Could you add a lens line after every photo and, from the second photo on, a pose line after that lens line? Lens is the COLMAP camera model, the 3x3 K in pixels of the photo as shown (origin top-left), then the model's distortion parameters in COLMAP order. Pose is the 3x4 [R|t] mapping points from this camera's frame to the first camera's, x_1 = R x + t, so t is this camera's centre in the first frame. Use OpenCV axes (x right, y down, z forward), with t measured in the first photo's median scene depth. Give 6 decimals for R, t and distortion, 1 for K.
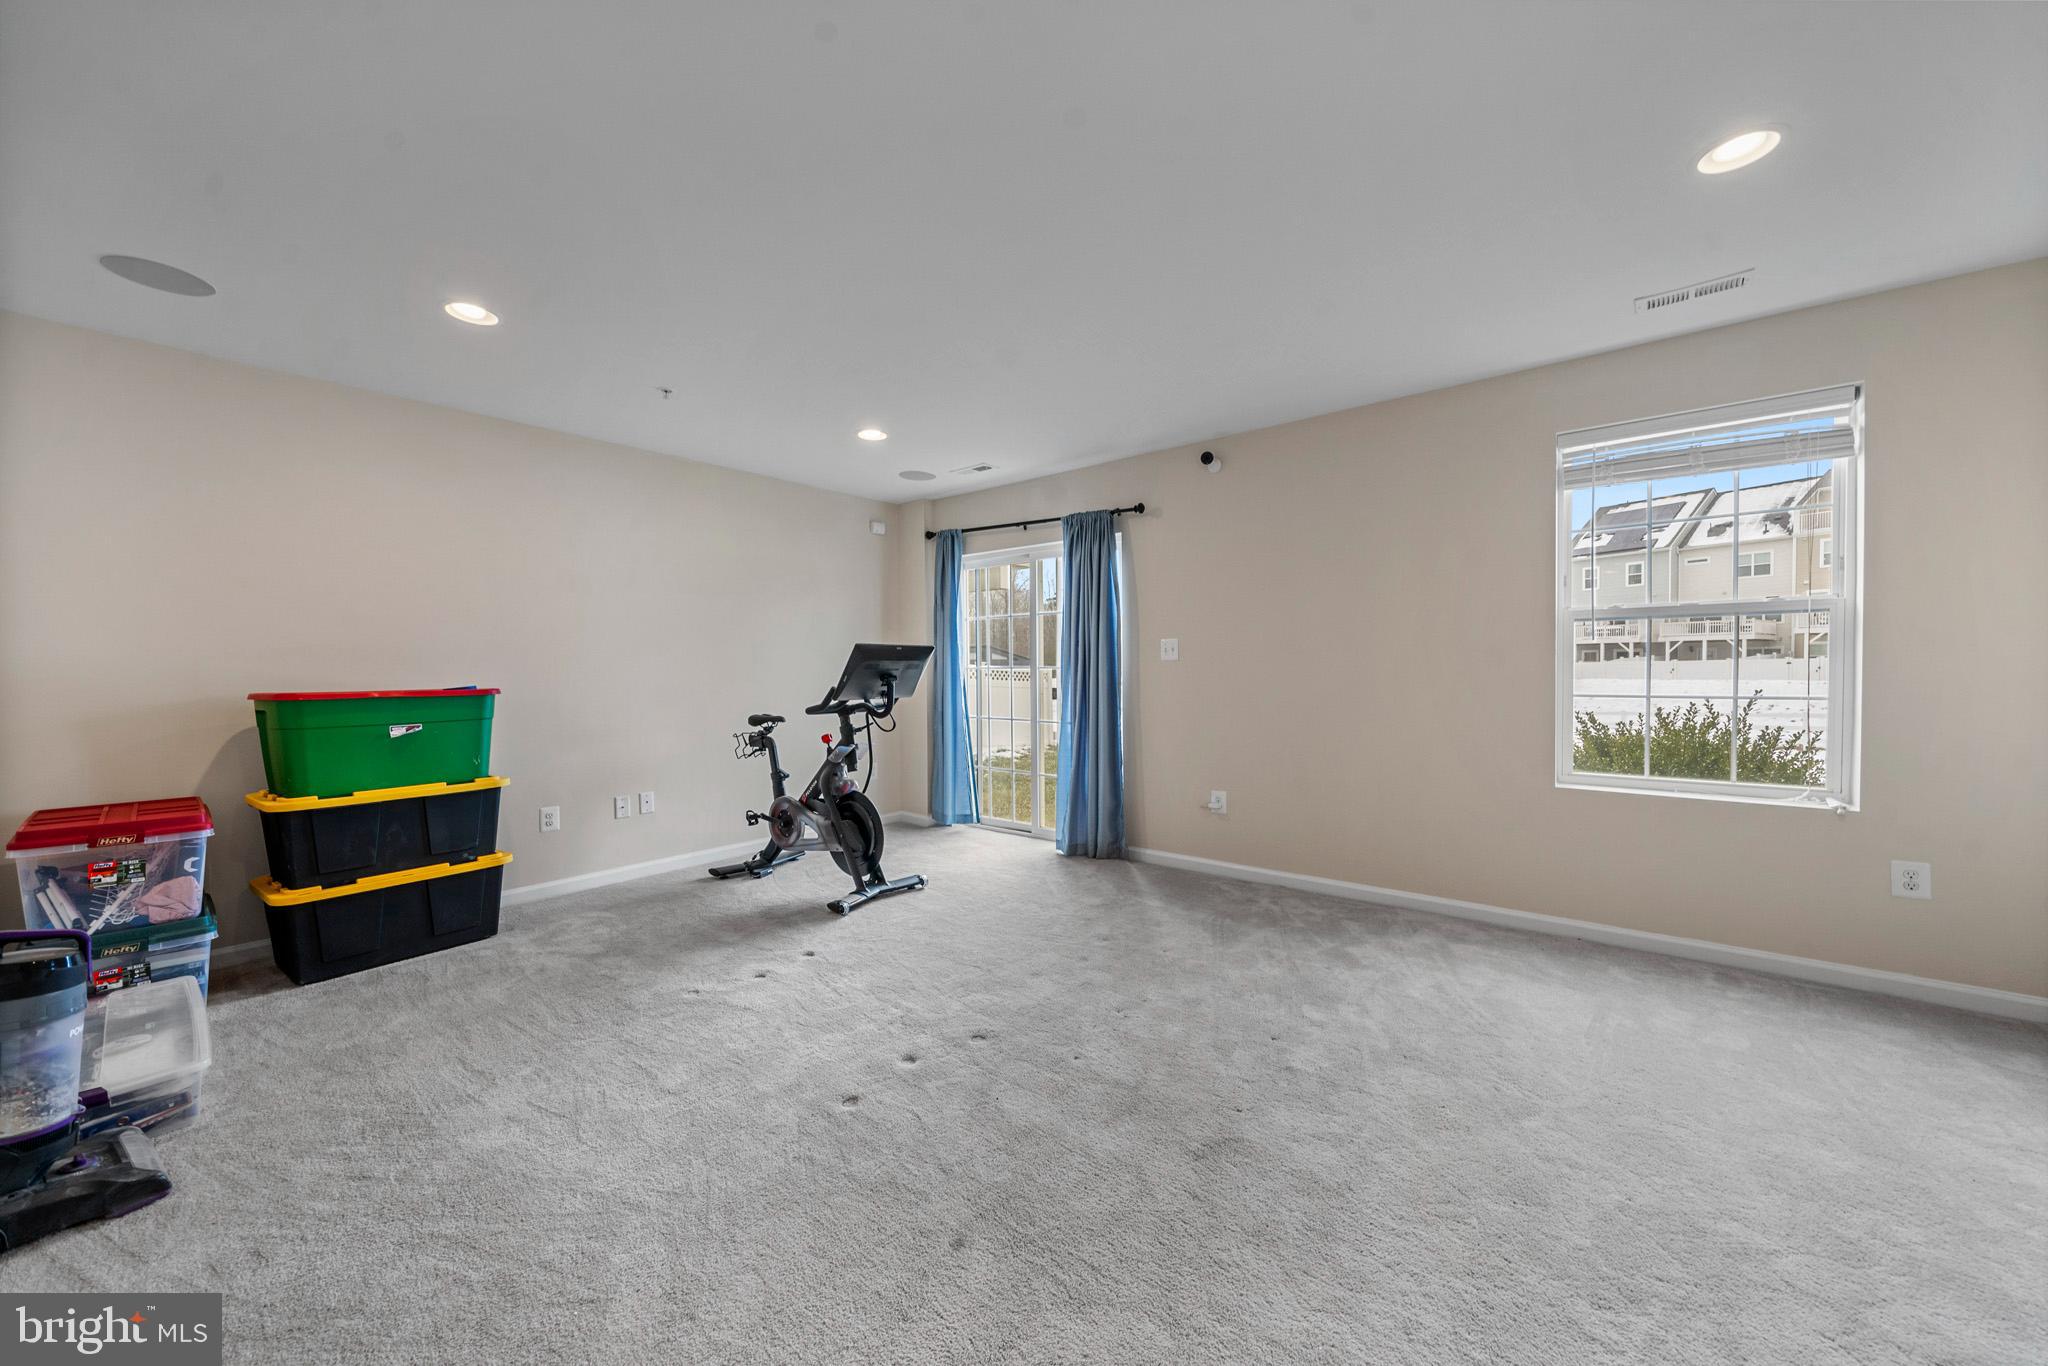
lens RADIAL K [[755.5, 0, 1014.2], [0, 755.5, 682.6], [0, 0, 1]] dist [0.001439, -0.000007]
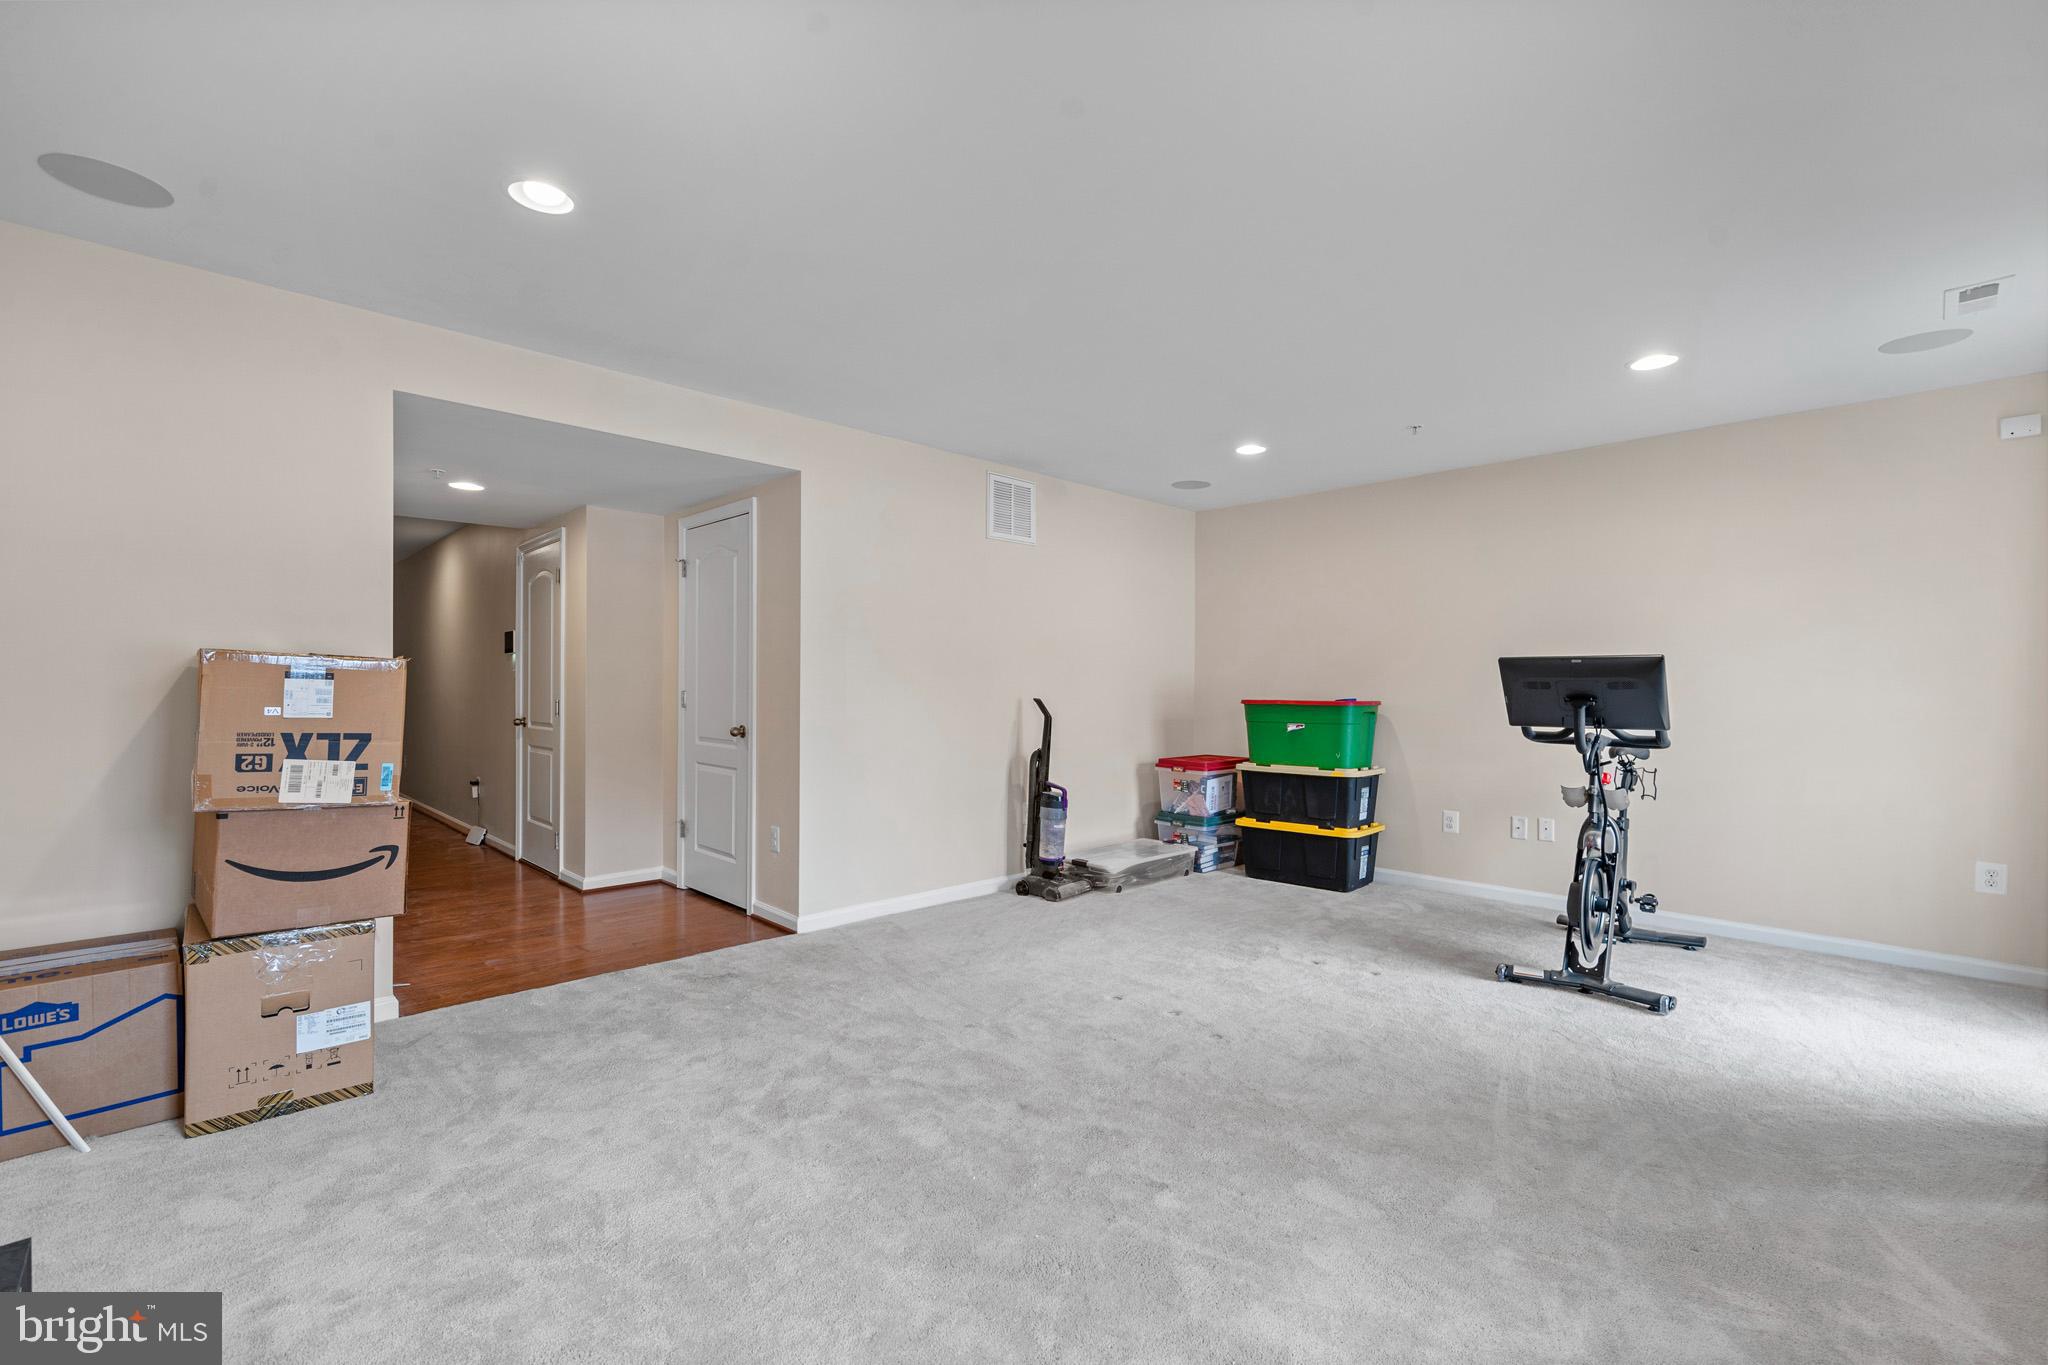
lens RADIAL K [[880.2, 0, 1025.7], [0, 880.2, 677.9], [0, 0, 1]] dist [-0.006850, 0.000319]
pose [[-0.131372, -0.004926, -0.991321, 1.019621], [-0.023092, 0.999732, -0.001907, -0.018898], [0.991064, 0.022641, -0.131451, 0.750289]]
